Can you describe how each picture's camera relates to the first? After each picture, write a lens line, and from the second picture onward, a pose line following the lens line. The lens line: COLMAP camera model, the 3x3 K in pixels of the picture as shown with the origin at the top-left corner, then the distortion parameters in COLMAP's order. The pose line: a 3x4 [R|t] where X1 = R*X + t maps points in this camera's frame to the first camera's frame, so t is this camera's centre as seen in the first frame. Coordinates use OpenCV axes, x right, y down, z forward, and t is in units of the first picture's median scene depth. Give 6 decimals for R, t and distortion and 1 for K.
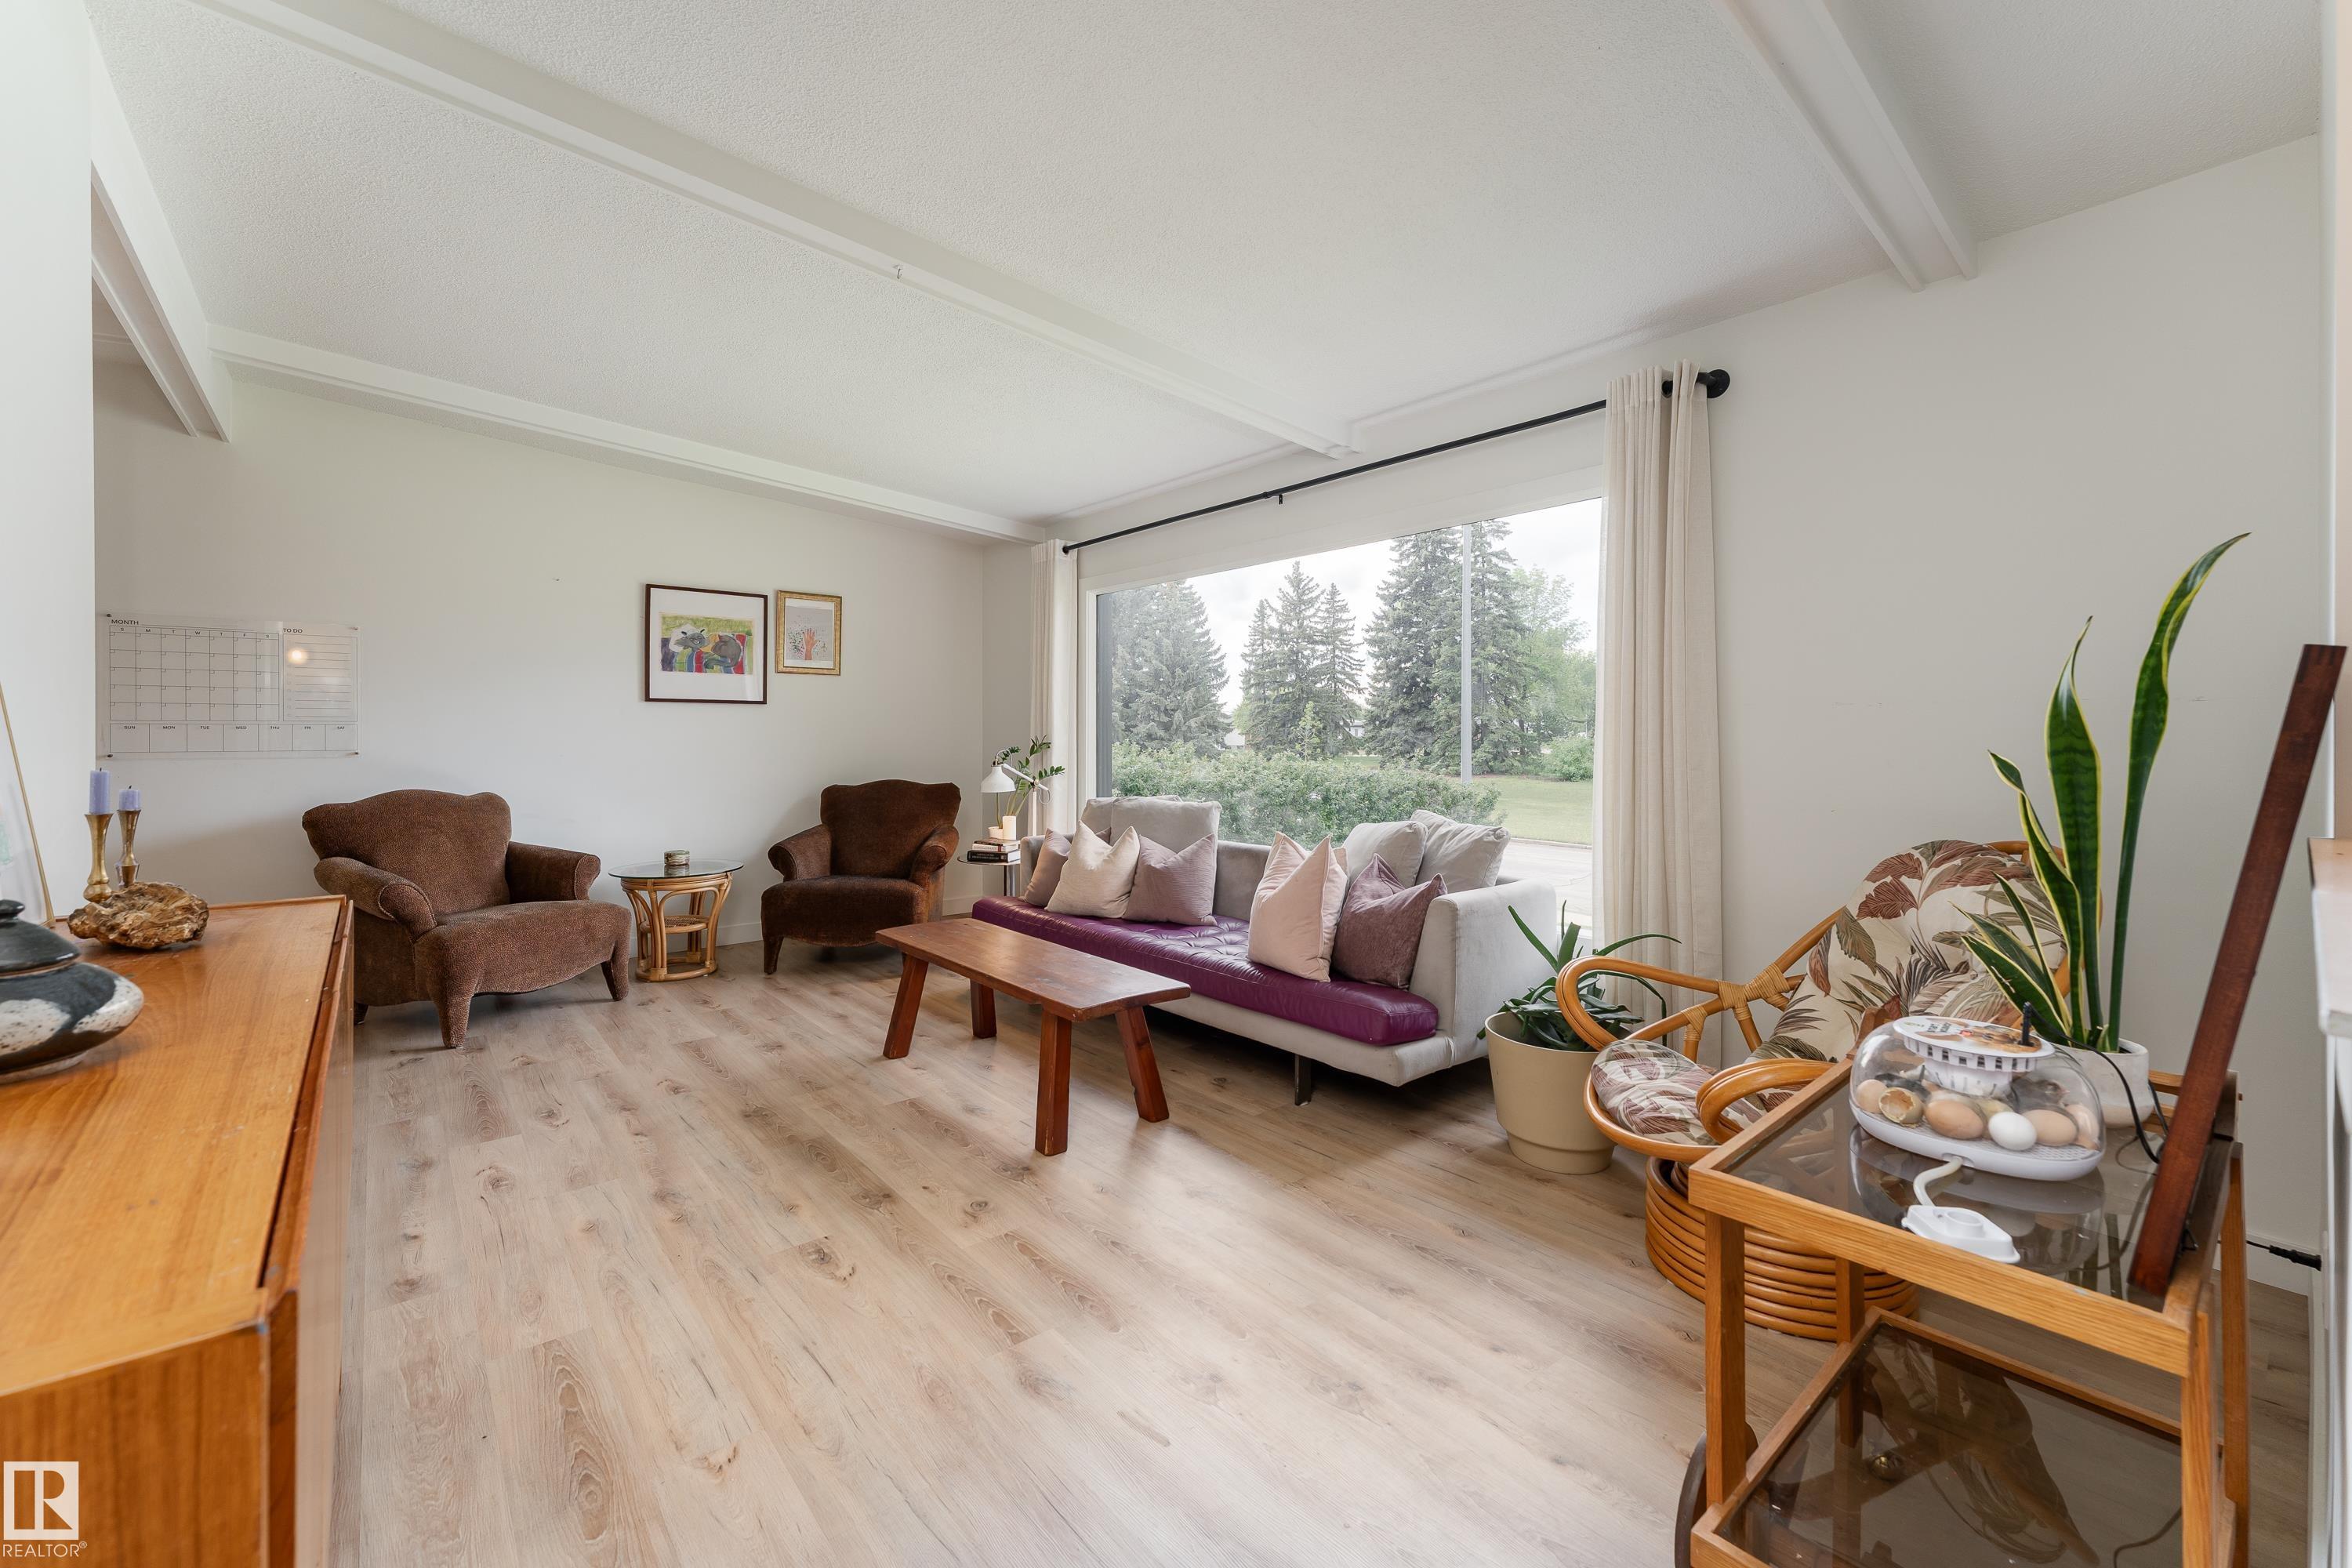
lens RADIAL K [[970.7, 0, 1167.5], [0, 970.7, 737.5], [0, 0, 1]] dist [0.001028, -0.000274]
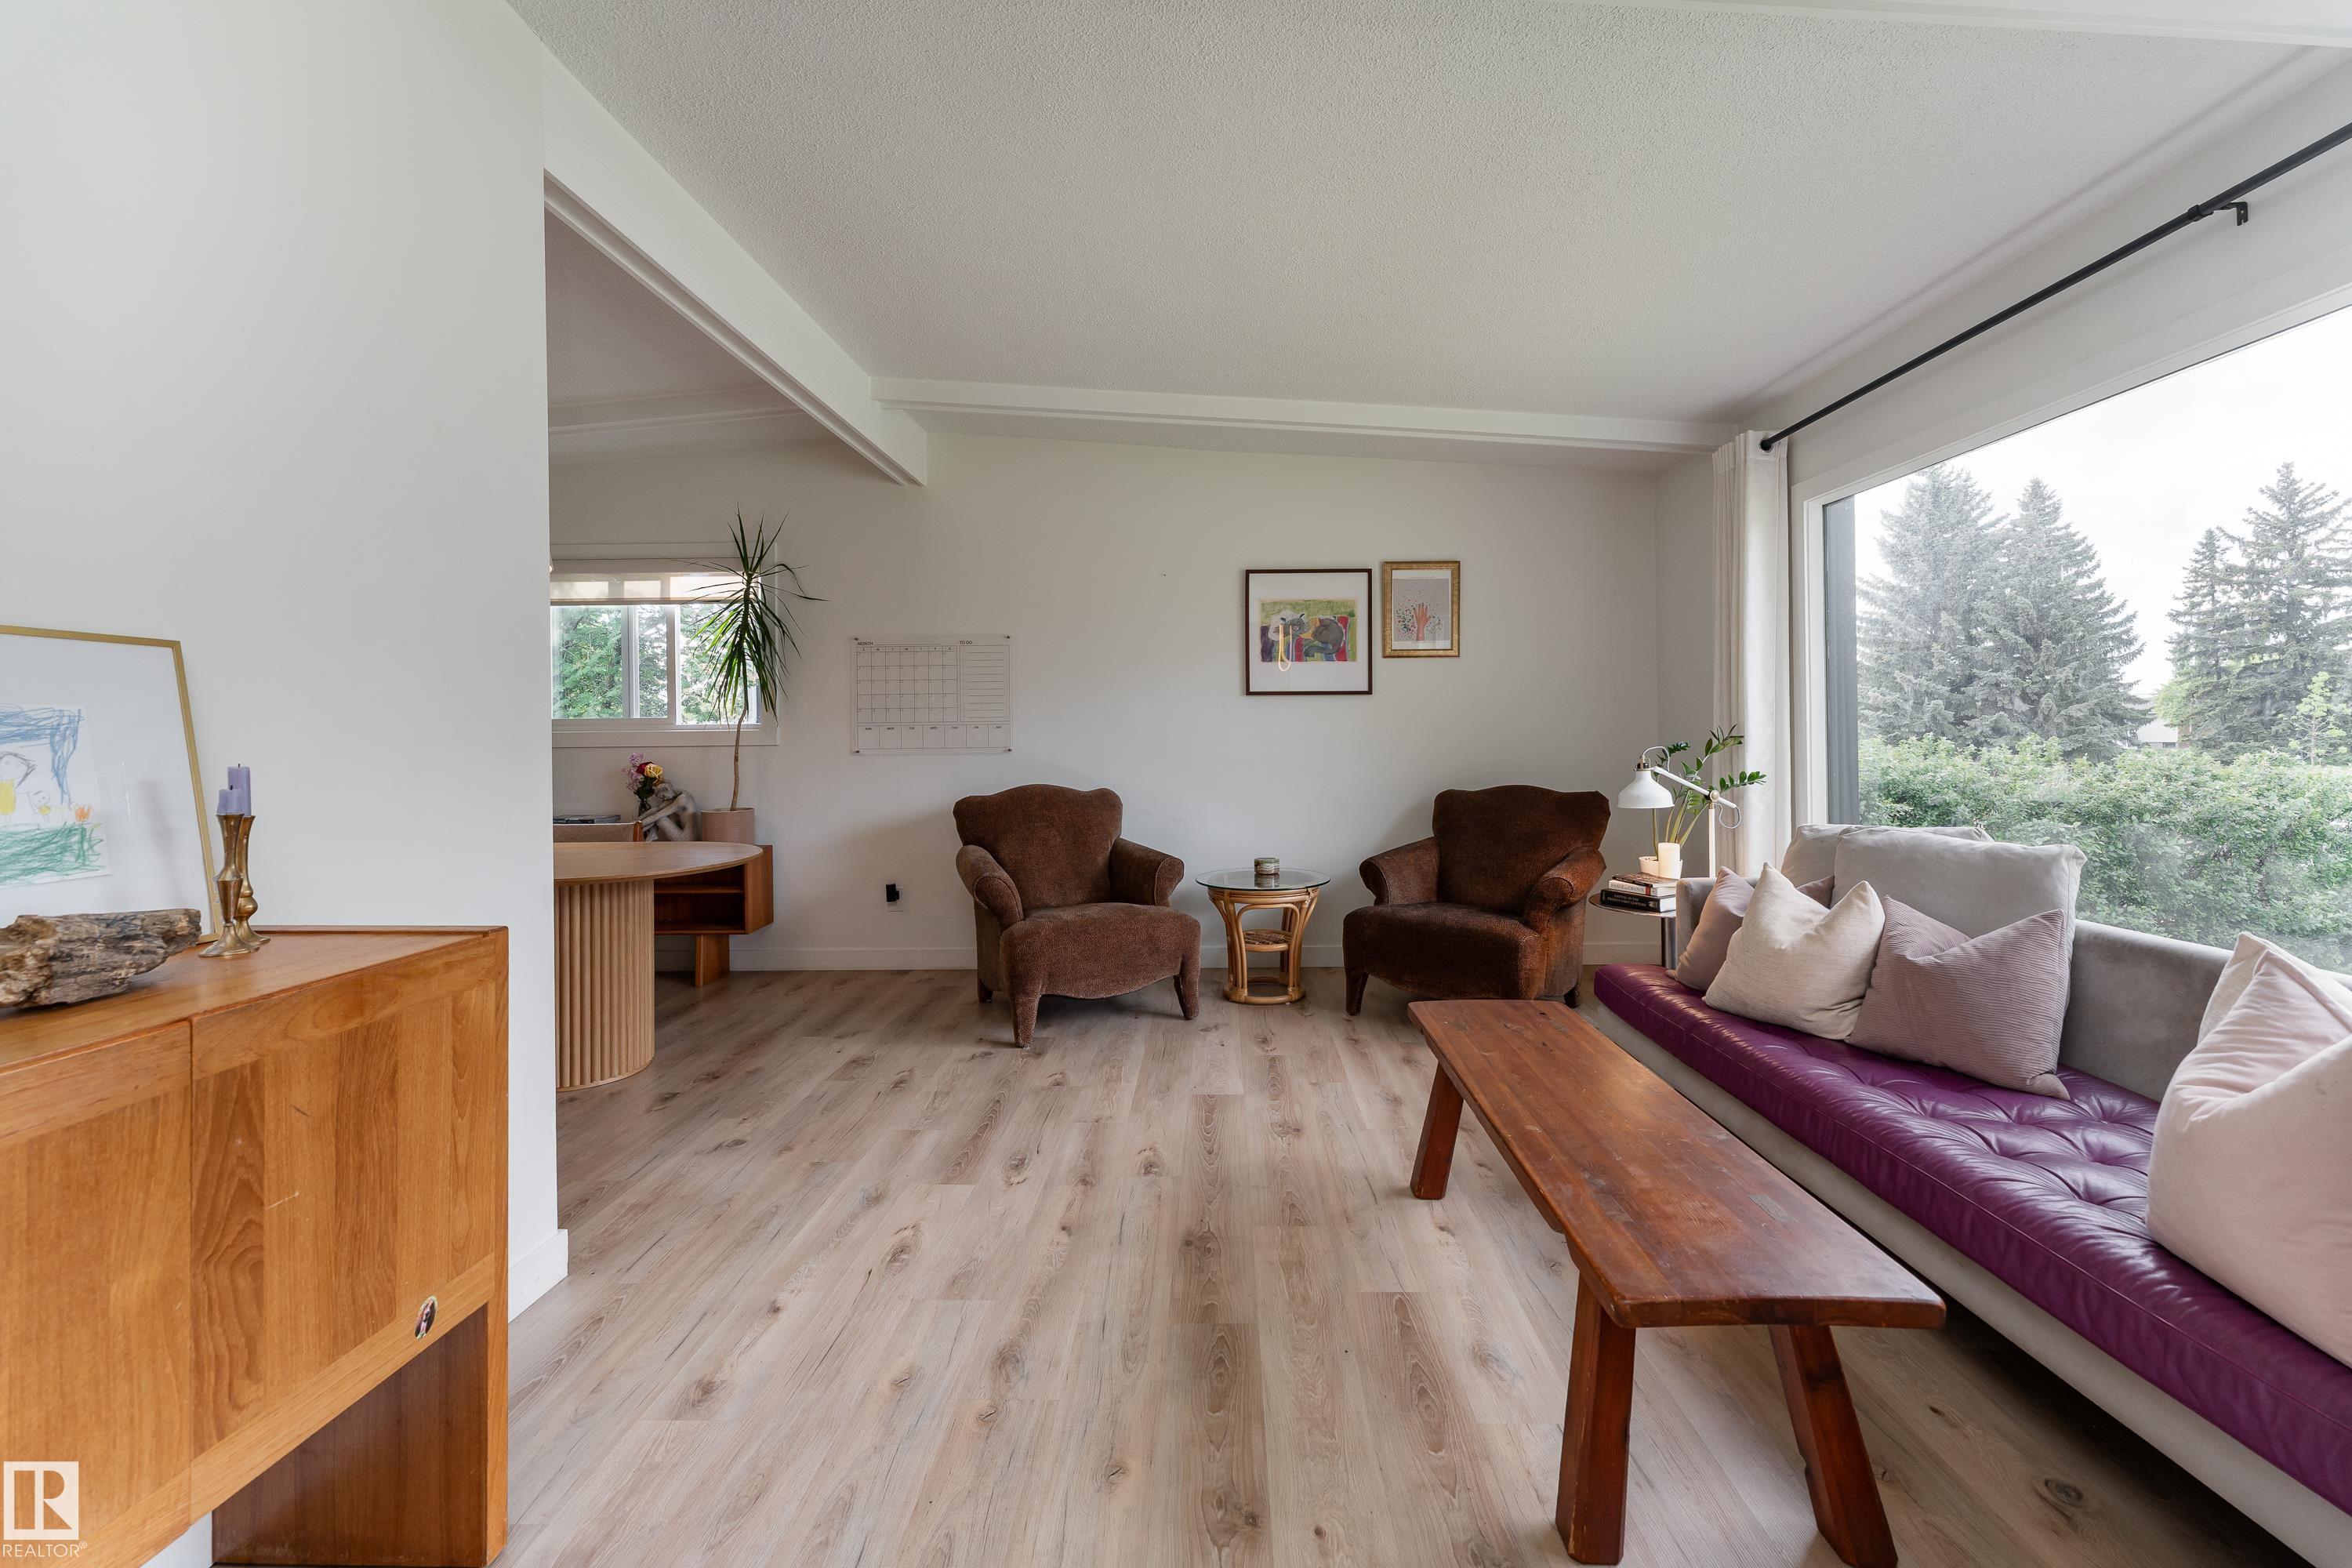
lens RADIAL K [[970.7, 0, 1181.5], [0, 970.7, 727.3], [0, 0, 1]] dist [0.001028, -0.000274]
pose [[0.752268, -0.014195, -0.658704, 0.032931], [0.008144, 0.999892, -0.012246, 0.005112], [0.658807, 0.003847, 0.752302, 0.273892]]
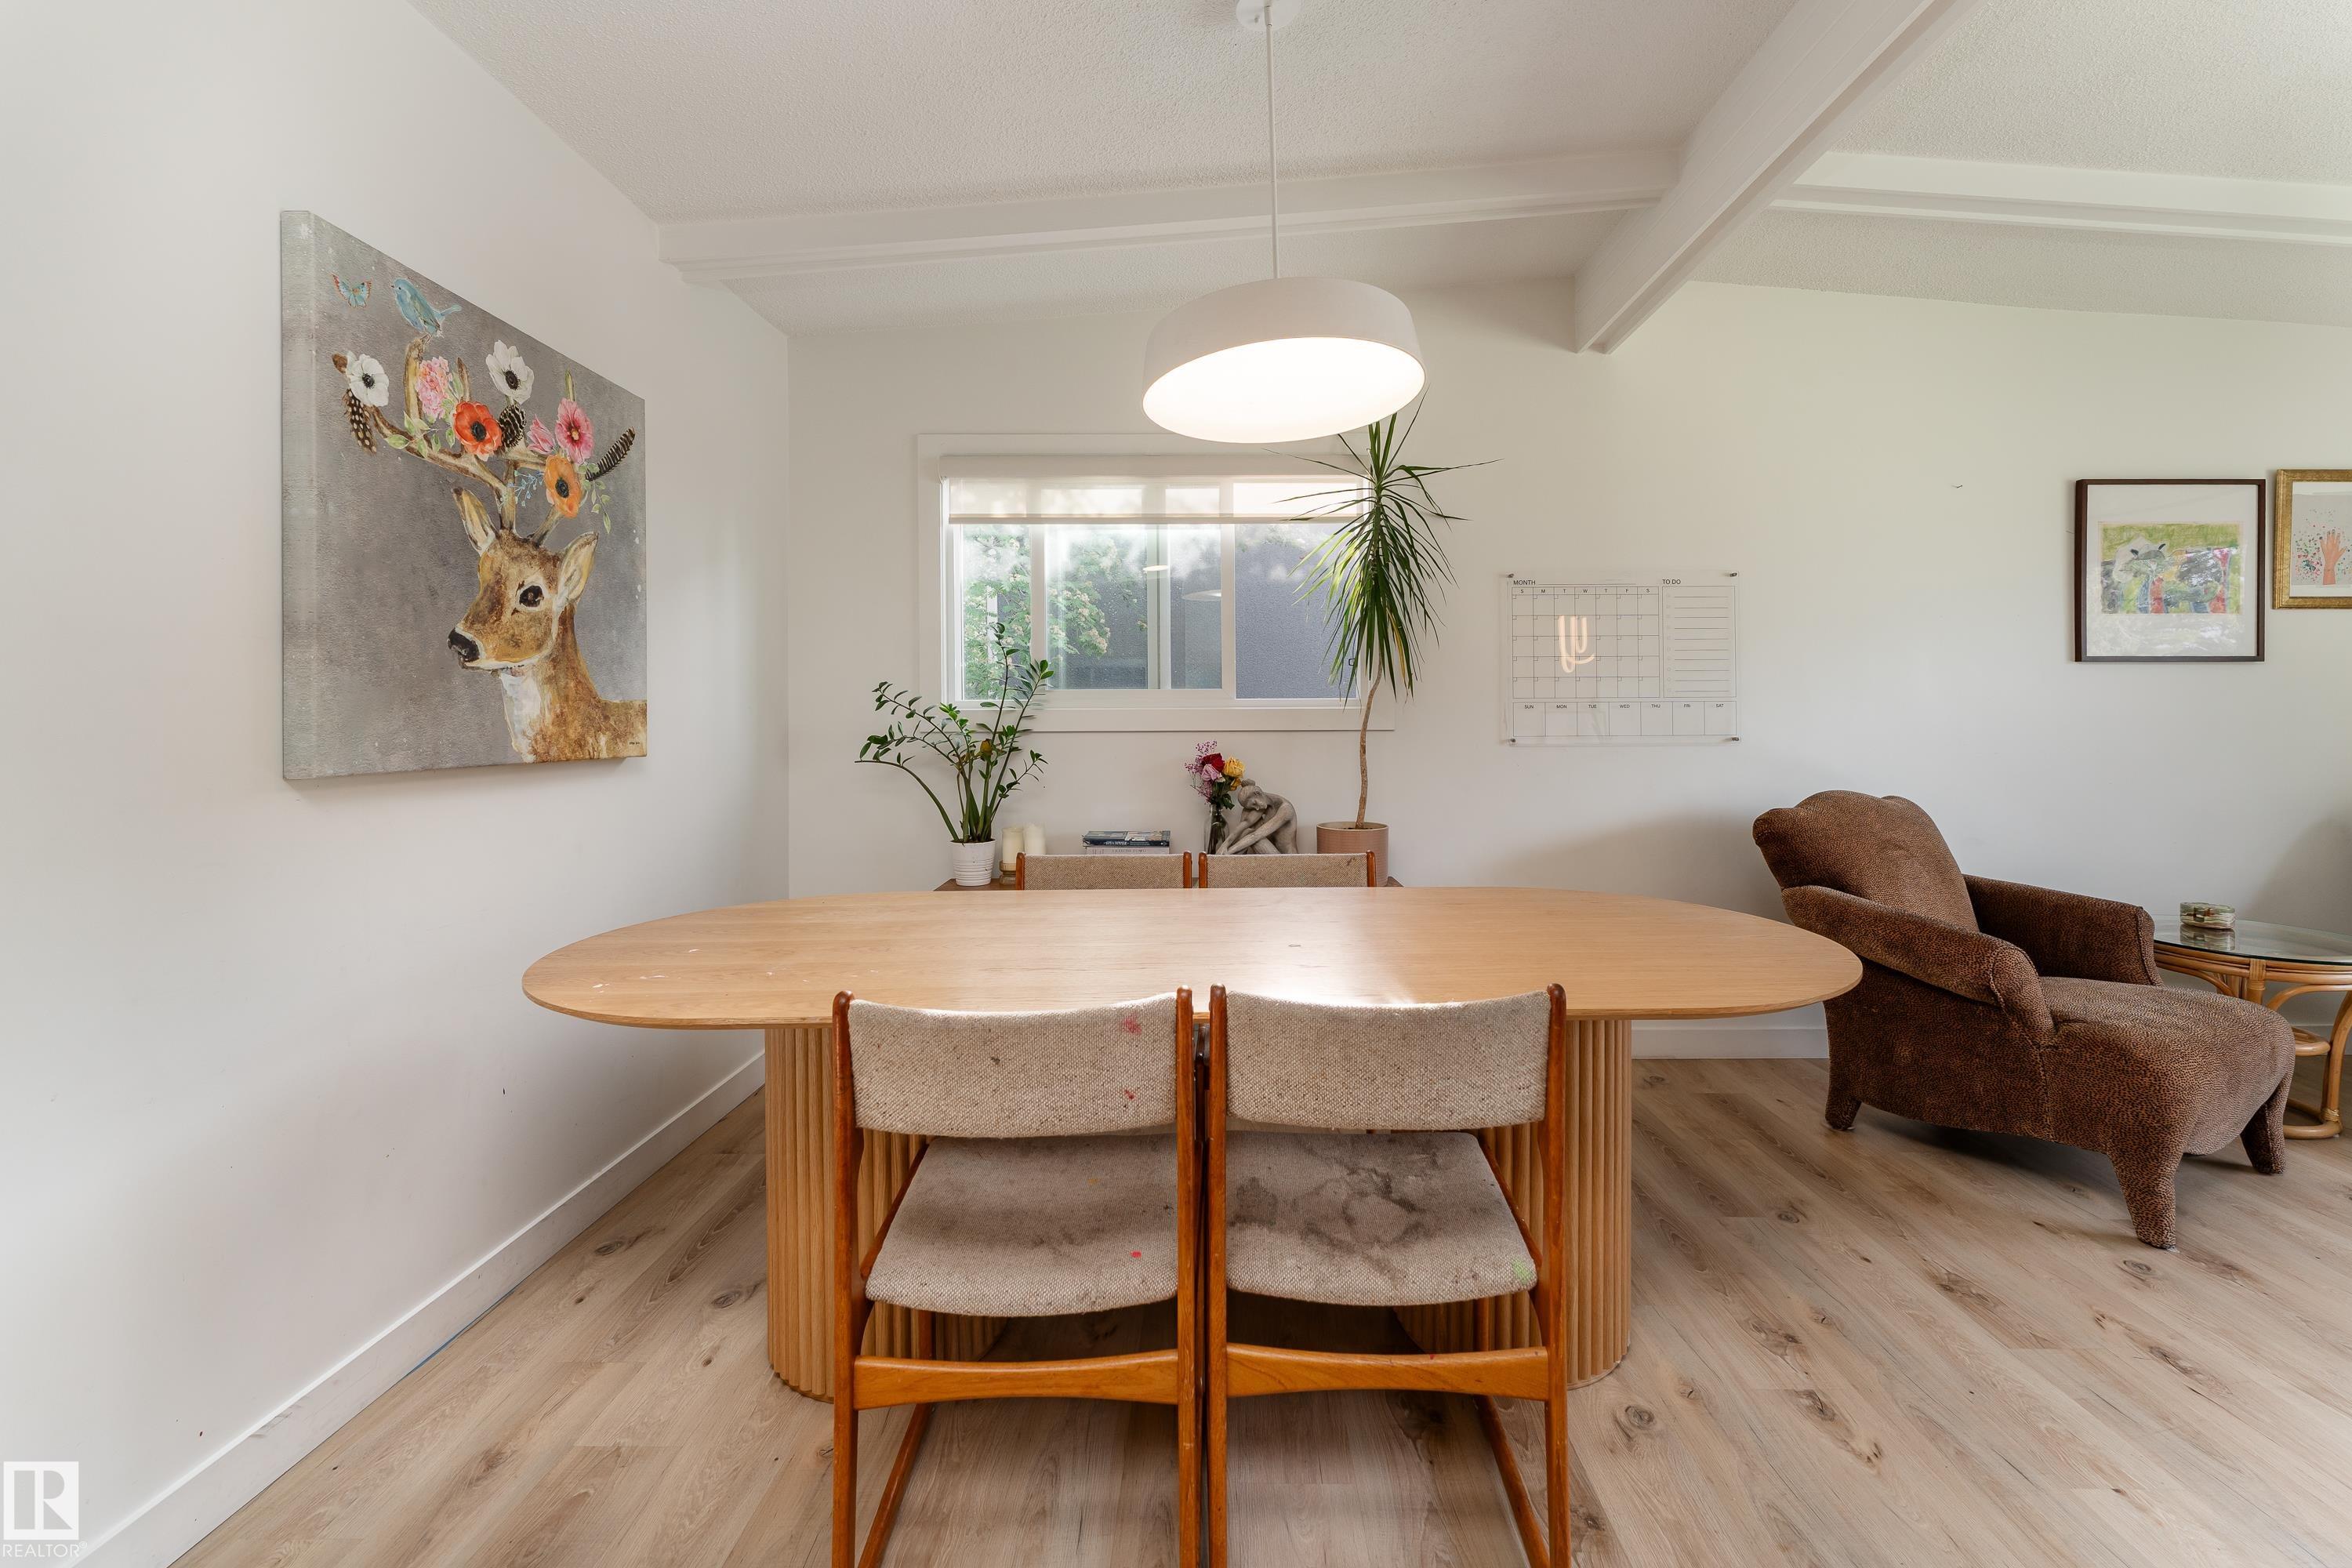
lens RADIAL K [[970.7, 0, 1205.0], [0, 970.7, 719.8], [0, 0, 1]] dist [0.001028, -0.000274]
pose [[0.763219, -0.005203, -0.646119, -0.602586], [0.001631, 0.999980, -0.006126, 0.004826], [0.646138, 0.003622, 0.763212, 0.141829]]
